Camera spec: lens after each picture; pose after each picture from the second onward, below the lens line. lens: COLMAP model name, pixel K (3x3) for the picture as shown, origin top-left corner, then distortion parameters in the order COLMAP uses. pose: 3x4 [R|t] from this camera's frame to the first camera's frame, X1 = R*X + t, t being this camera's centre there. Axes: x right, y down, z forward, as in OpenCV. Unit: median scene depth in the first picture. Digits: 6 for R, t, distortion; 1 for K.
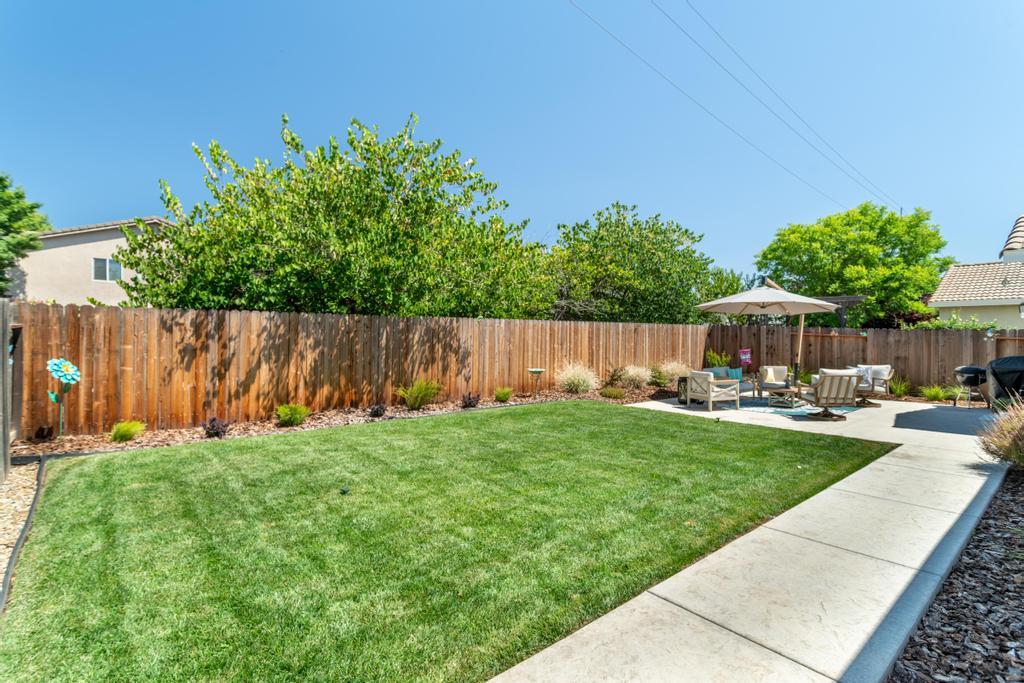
lens RADIAL K [[487.9, 0, 508.0], [0, 487.9, 341.1], [0, 0, 1]] dist [-0.002037, -0.001048]
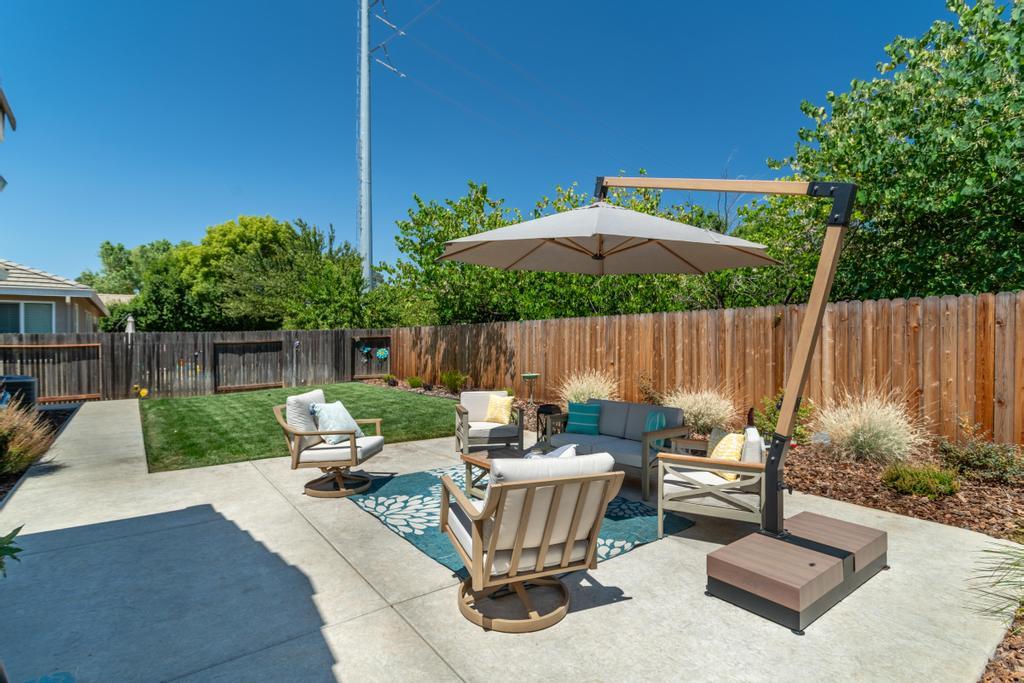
lens RADIAL K [[505.3, 0, 509.2], [0, 505.3, 343.7], [0, 0, 1]] dist [-0.023956, 0.014377]
pose [[-0.050665, -0.000249, -0.998716, 0.757485], [-0.003395, 0.999994, -0.000077, 0.000328], [0.998710, 0.003387, -0.050665, 0.768628]]
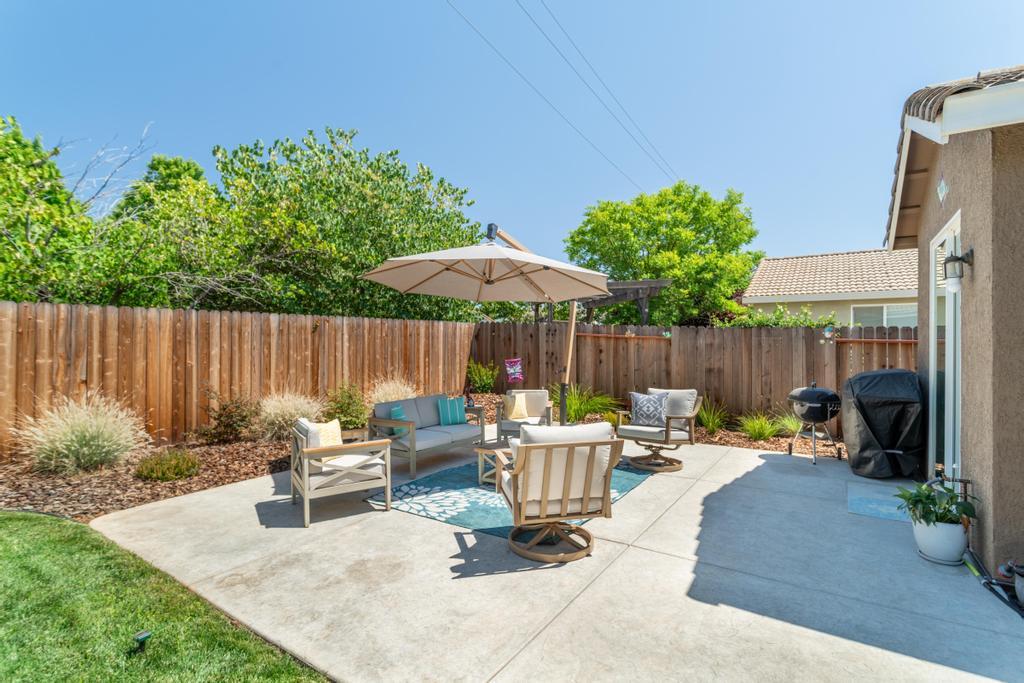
lens RADIAL K [[505.3, 0, 506.0], [0, 505.3, 339.7], [0, 0, 1]] dist [-0.023956, 0.014377]
pose [[0.960633, -0.003424, 0.277799, 0.312274], [0.006214, 0.999939, -0.009163, -0.002279], [-0.277751, 0.010529, 0.960596, 0.380811]]
